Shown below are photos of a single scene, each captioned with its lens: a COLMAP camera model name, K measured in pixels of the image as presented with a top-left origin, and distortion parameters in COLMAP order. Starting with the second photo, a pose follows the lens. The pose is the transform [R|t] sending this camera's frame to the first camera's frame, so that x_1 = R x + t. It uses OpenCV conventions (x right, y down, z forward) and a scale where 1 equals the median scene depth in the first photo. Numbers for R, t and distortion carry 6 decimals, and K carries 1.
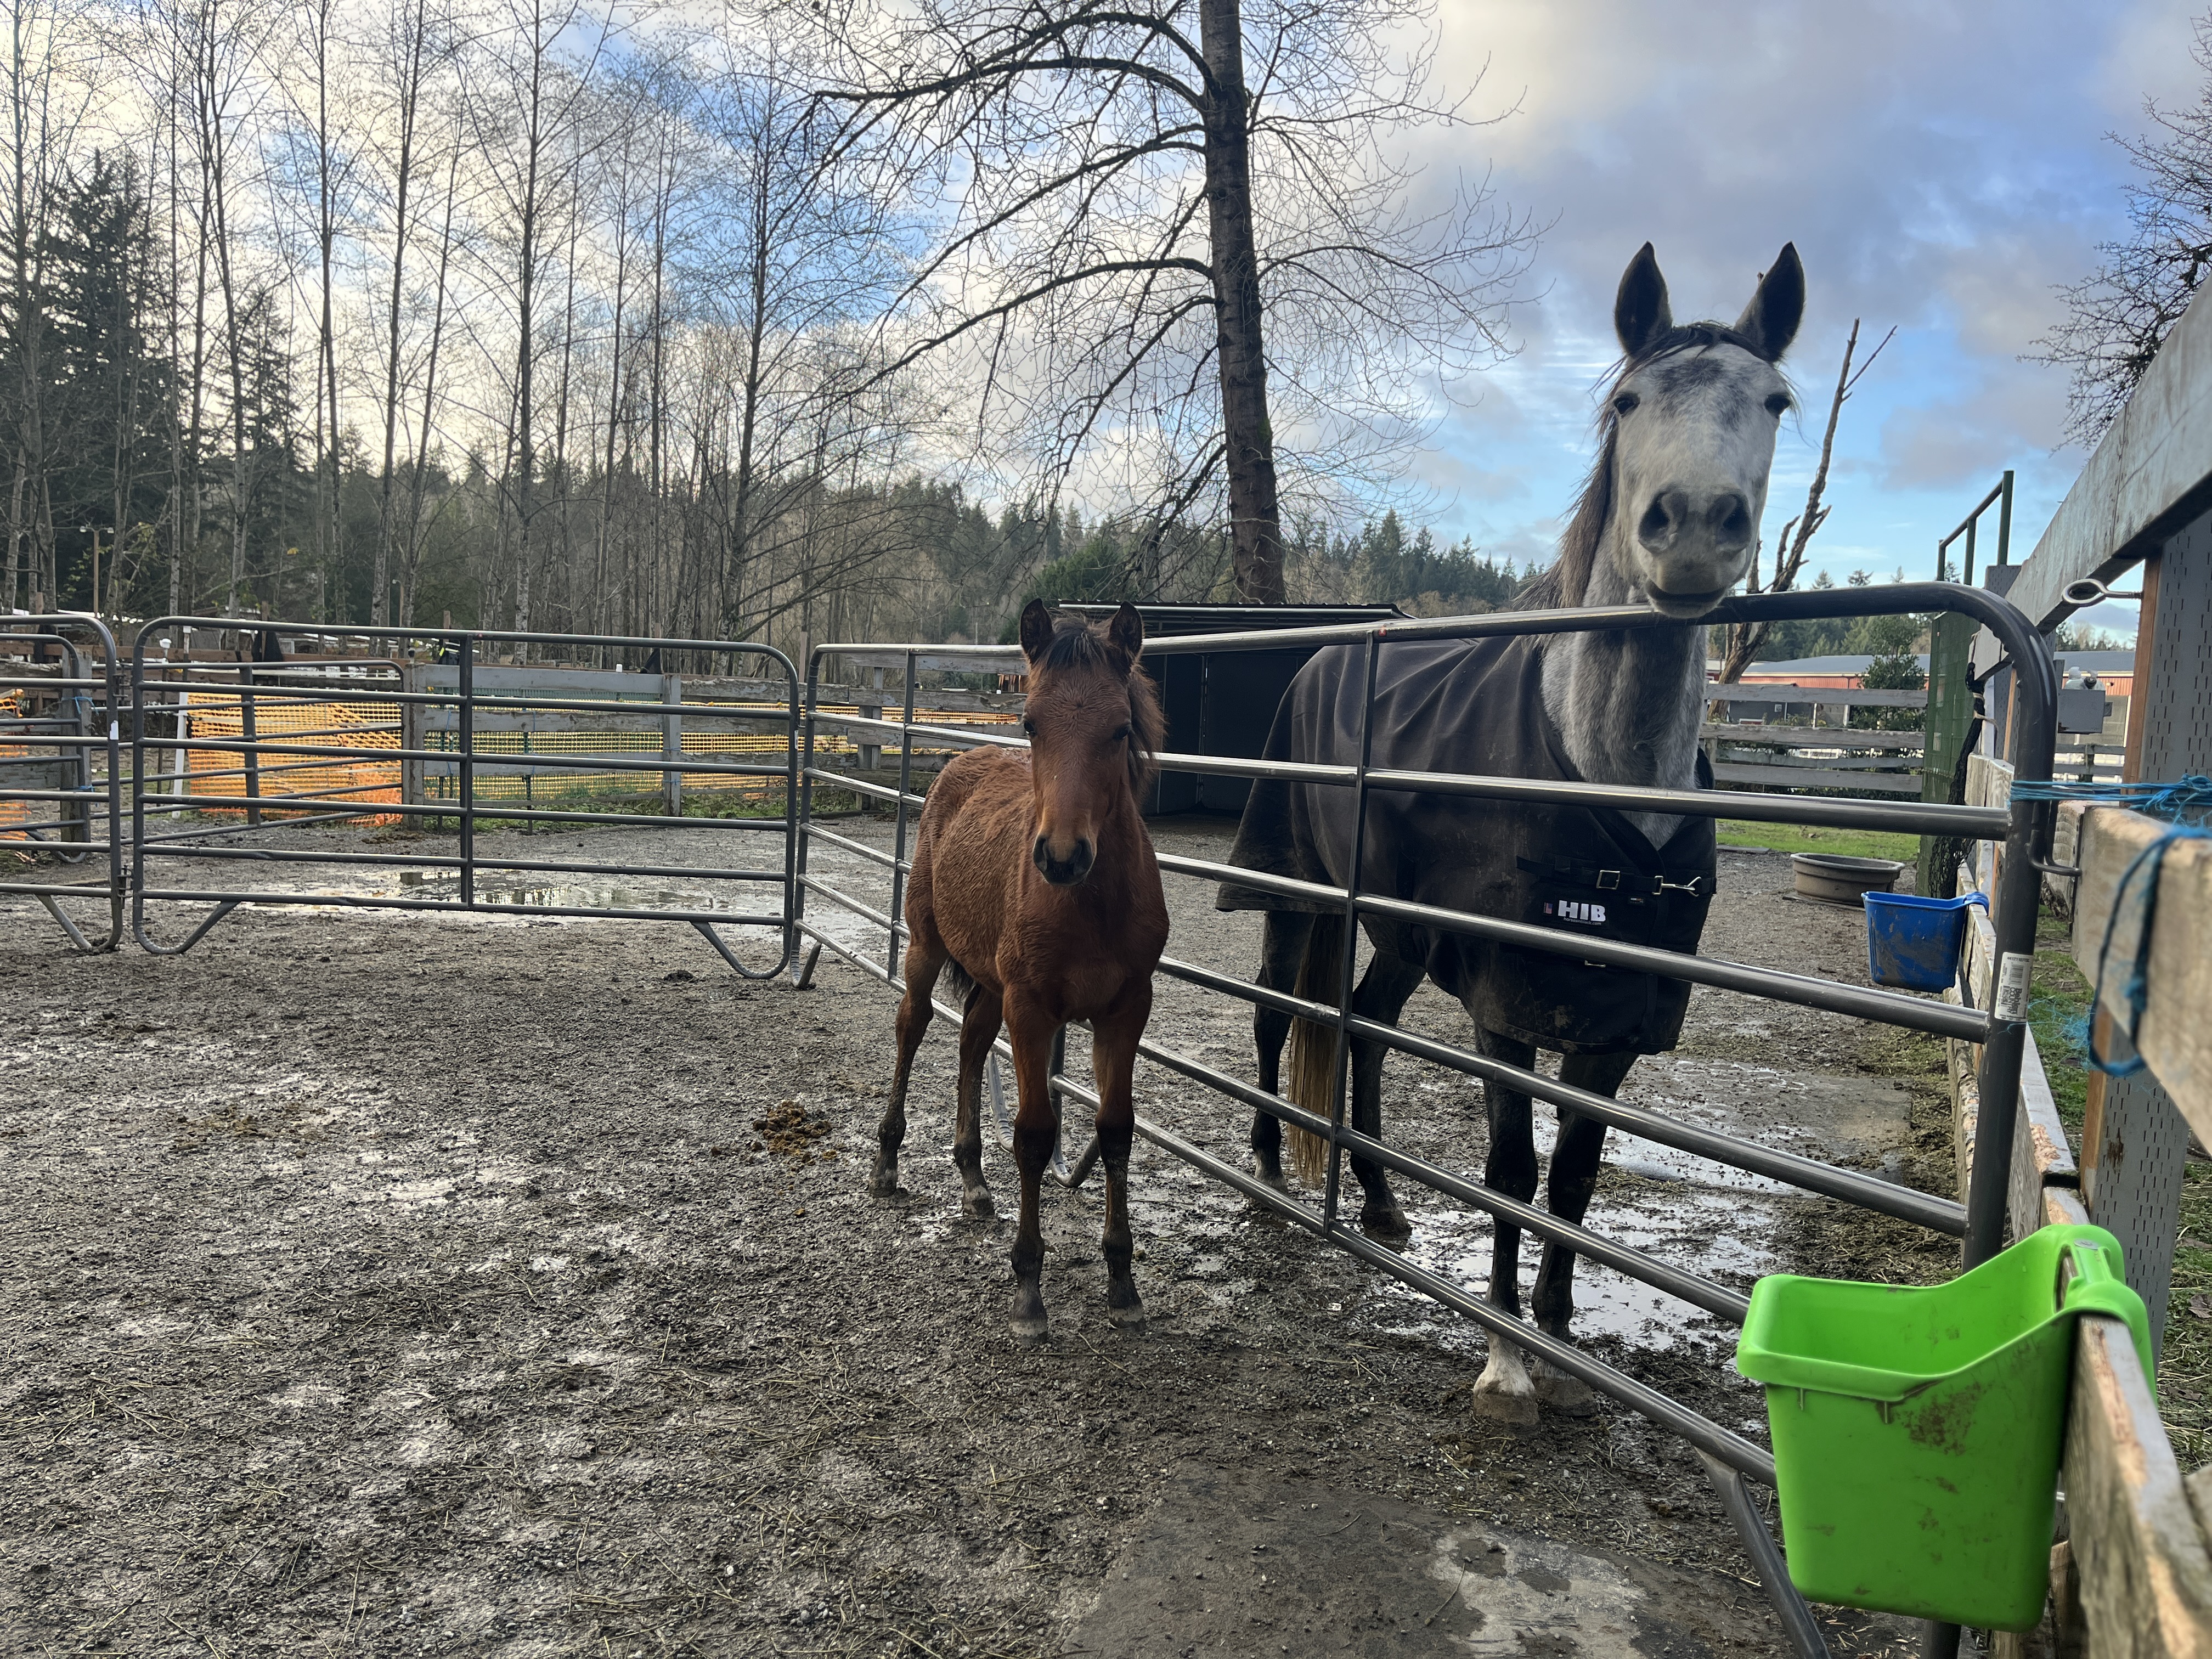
lens RADIAL K [[1844.8, 0, 1112.5], [0, 1844.8, 835.5], [0, 0, 1]] dist [0.011586, -0.022749]
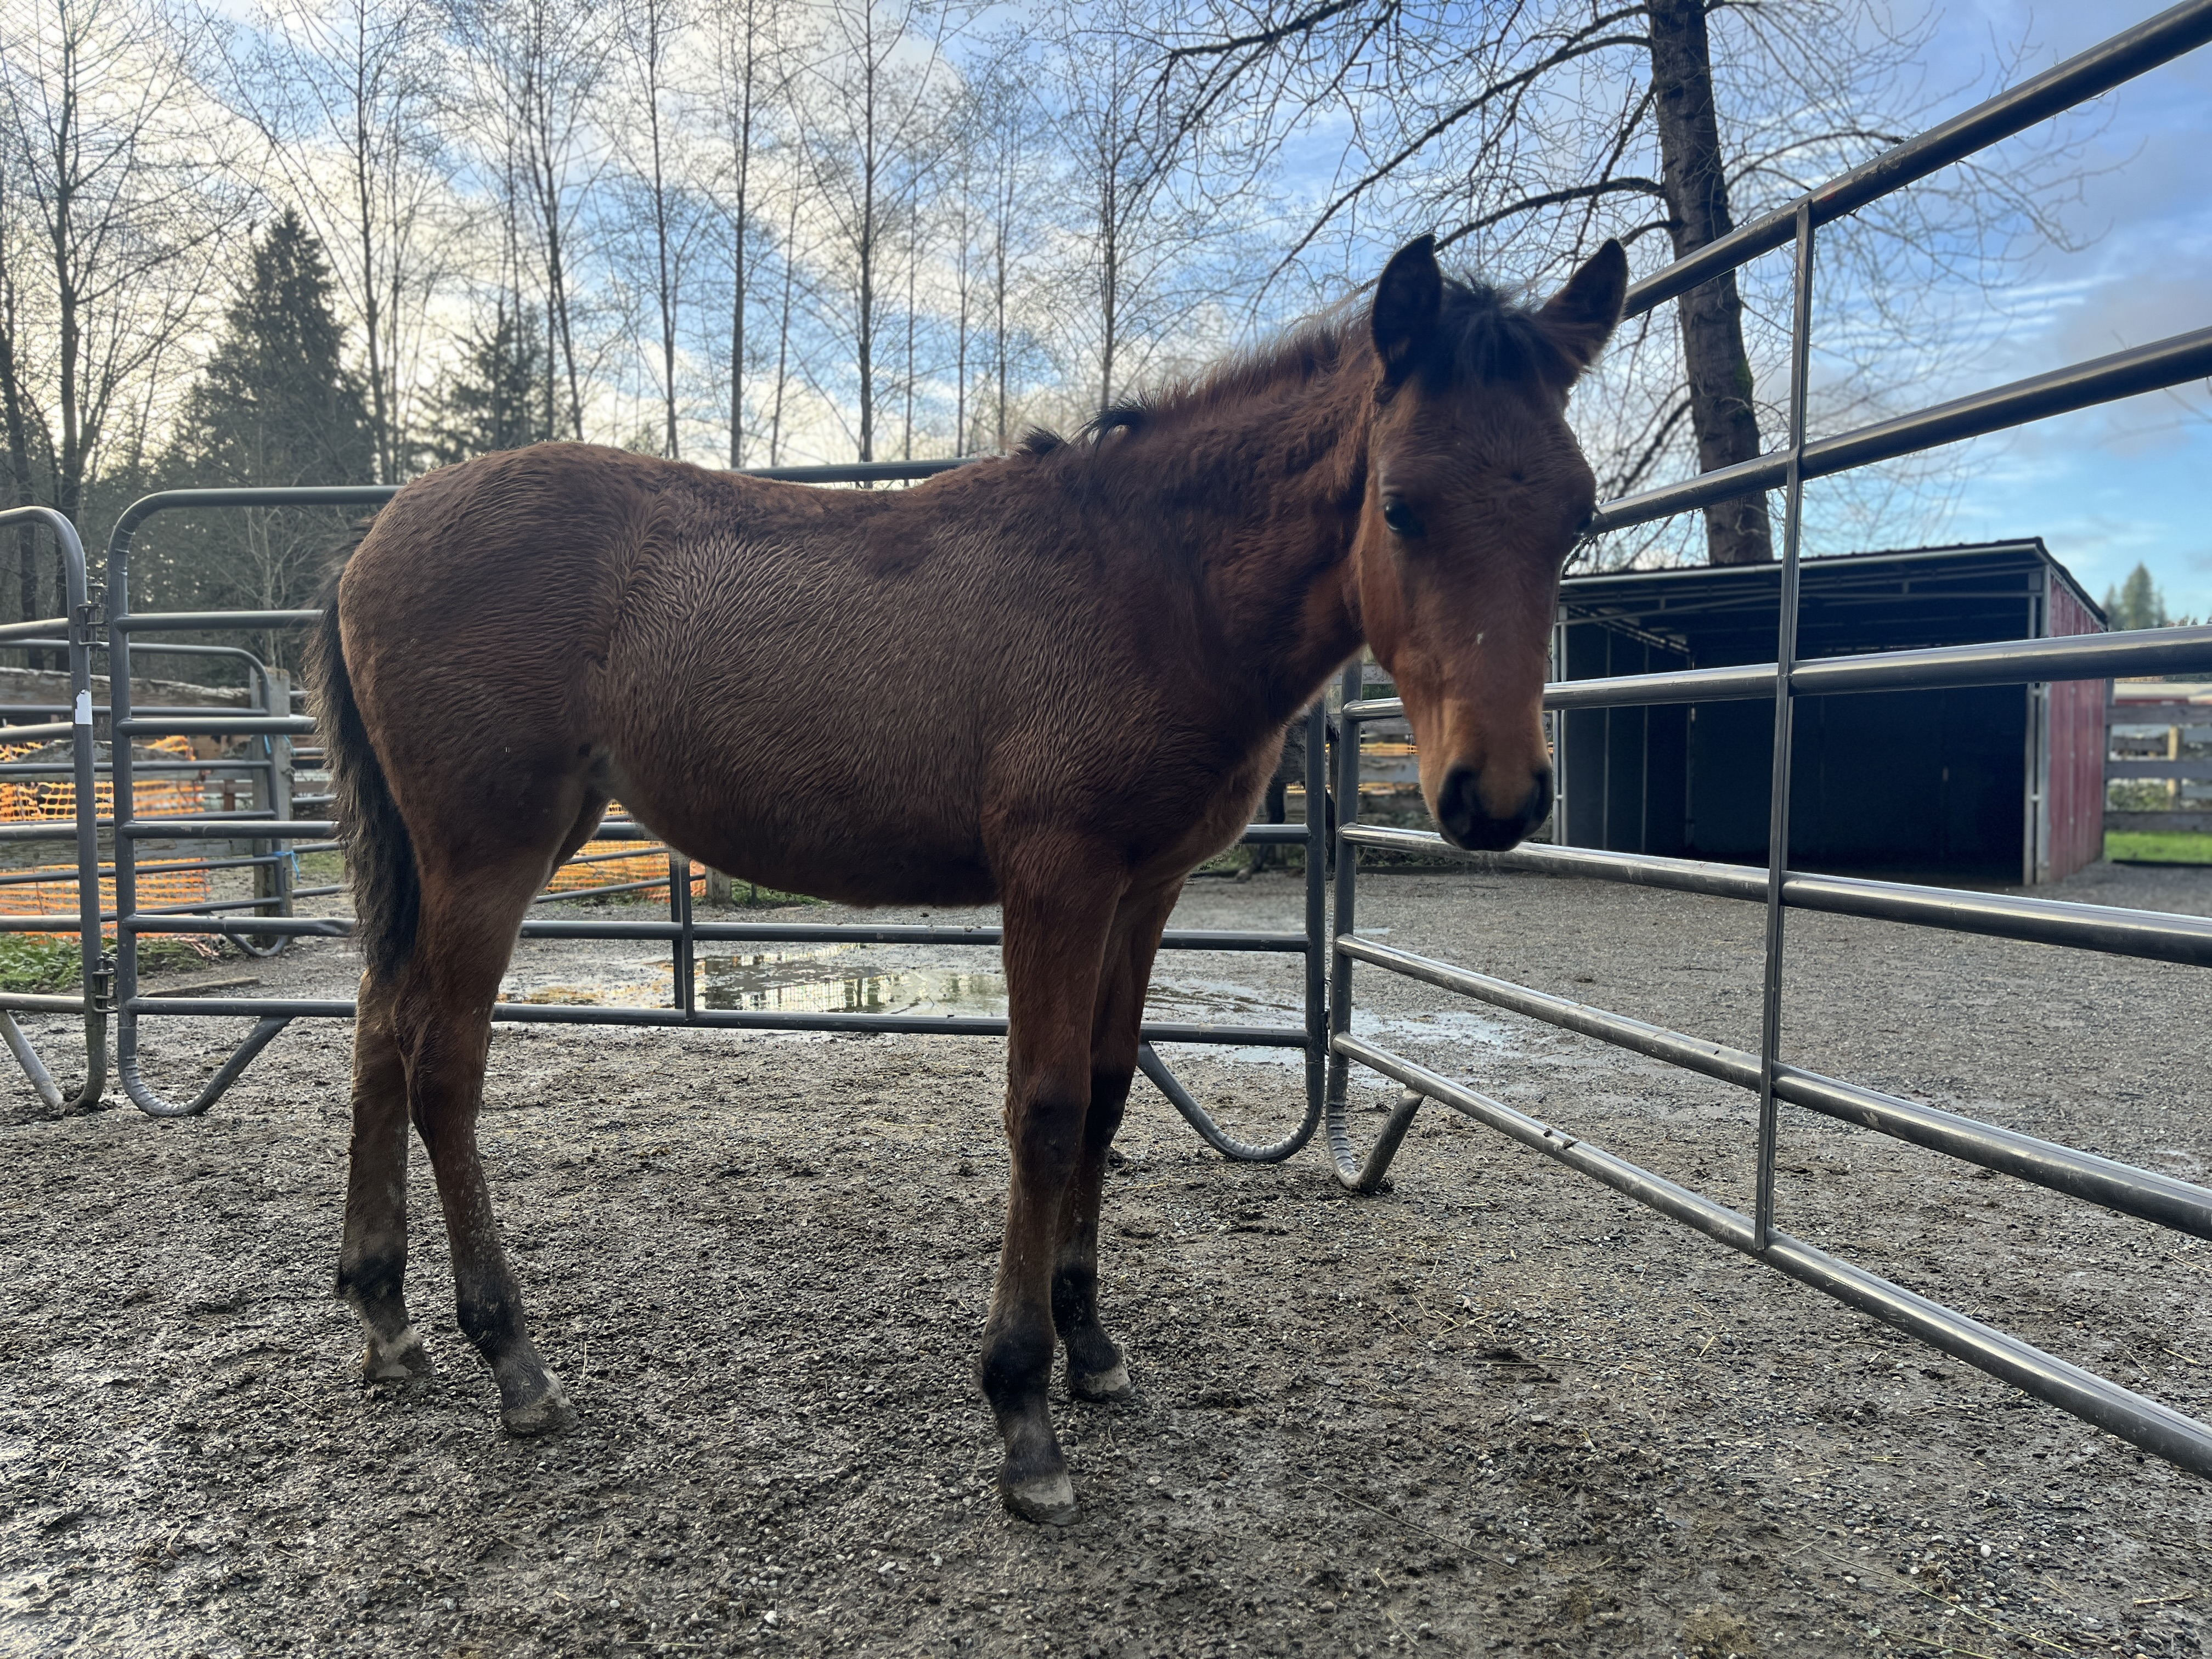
lens RADIAL K [[1755.4, 0, 1097.6], [0, 1755.4, 840.1], [0, 0, 1]] dist [0.054704, -0.078891]
pose [[0.980559, -0.039089, -0.192290, -0.051027], [0.031616, 0.998626, -0.041781, 0.004806], [0.193659, 0.034889, 0.980448, 0.196382]]
